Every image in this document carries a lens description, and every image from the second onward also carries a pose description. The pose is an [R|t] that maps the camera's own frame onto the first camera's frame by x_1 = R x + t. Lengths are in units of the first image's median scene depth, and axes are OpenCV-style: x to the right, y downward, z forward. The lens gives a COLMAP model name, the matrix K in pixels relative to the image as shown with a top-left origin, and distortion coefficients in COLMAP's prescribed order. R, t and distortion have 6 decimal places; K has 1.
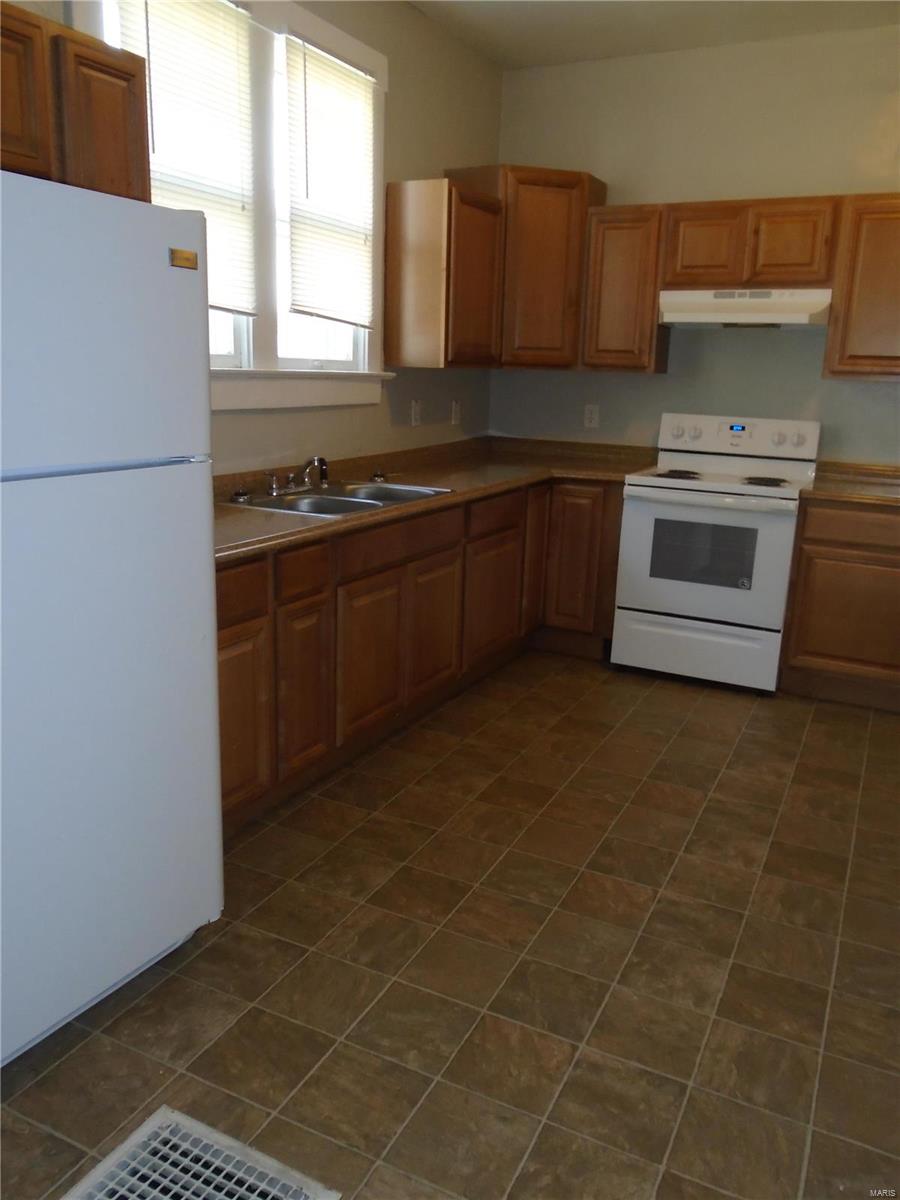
lens RADIAL K [[930.4, 0, 450.0], [0, 930.4, 595.0], [0, 0, 1]] dist [-0.003251, 0.004313]
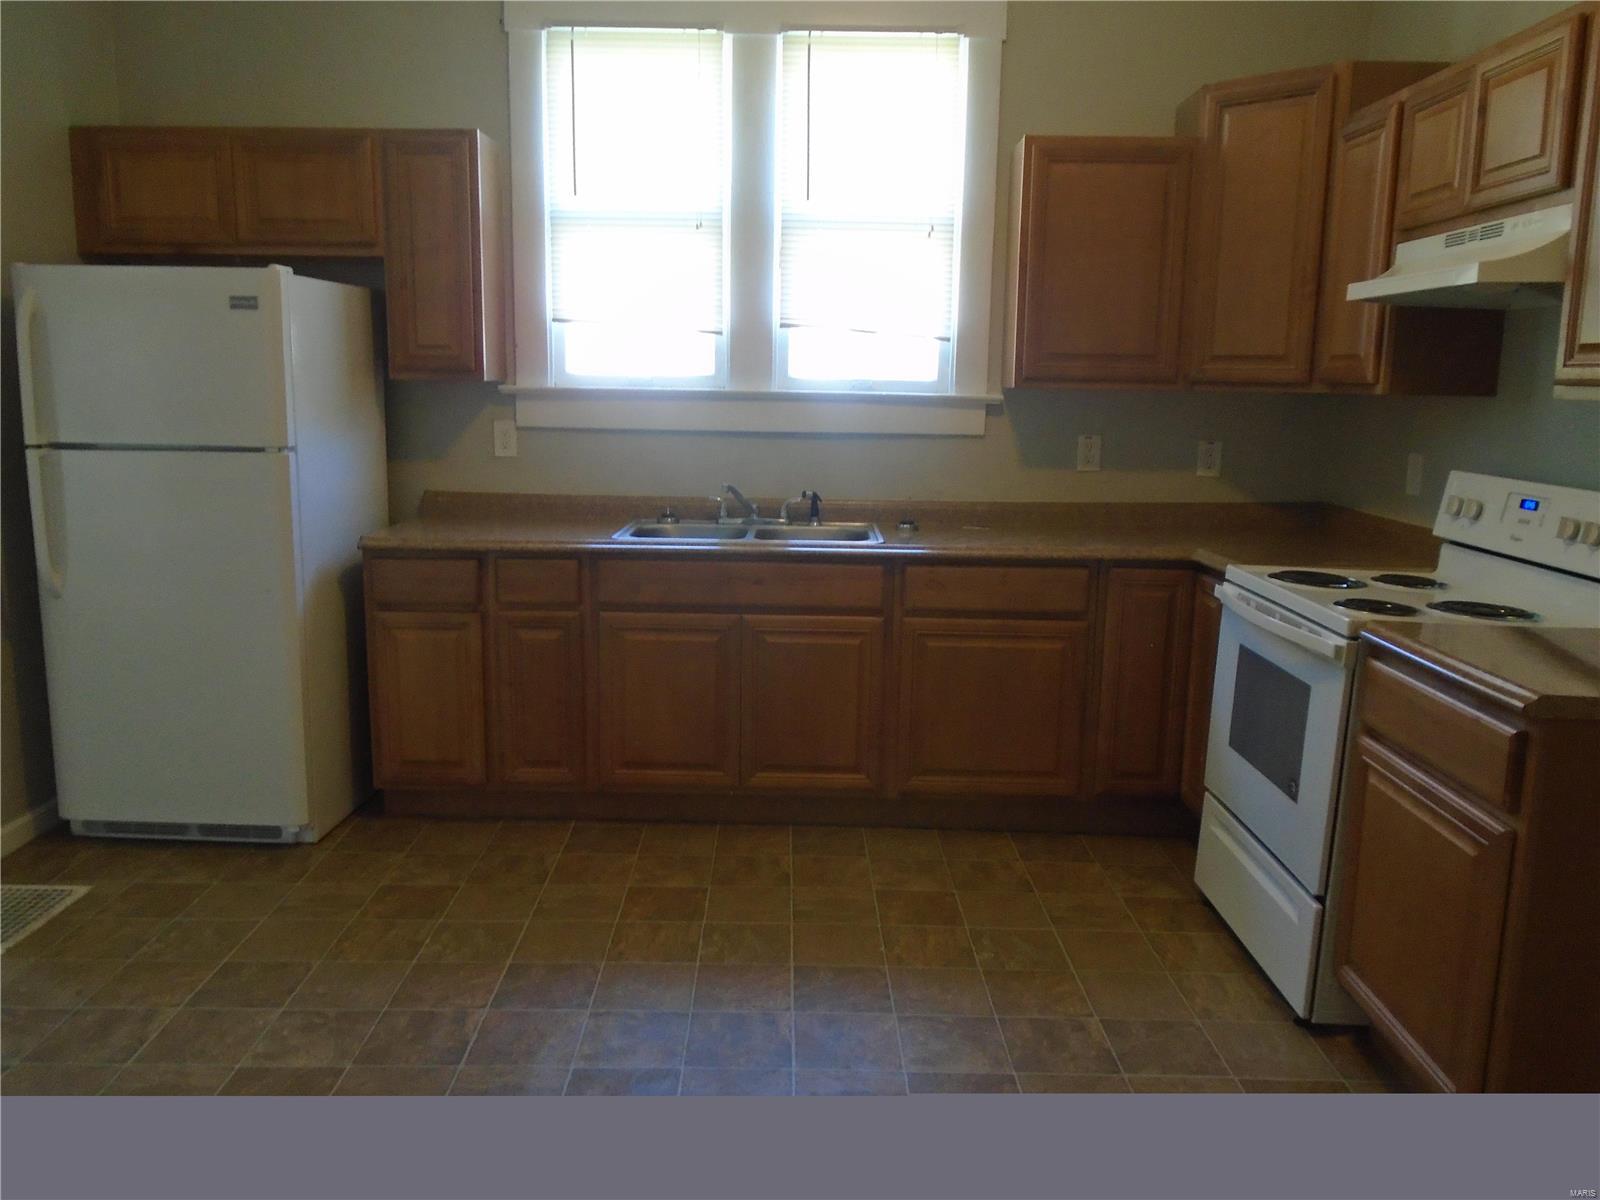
lens RADIAL K [[1240.5, 0, 793.0], [0, 1240.5, 605.8], [0, 0, 1]] dist [-0.003251, 0.004313]
pose [[0.454312, 0.139518, -0.879850, 0.692713], [-0.216729, 0.975296, 0.042744, -0.071551], [0.864077, 0.171269, 0.473326, 0.366736]]
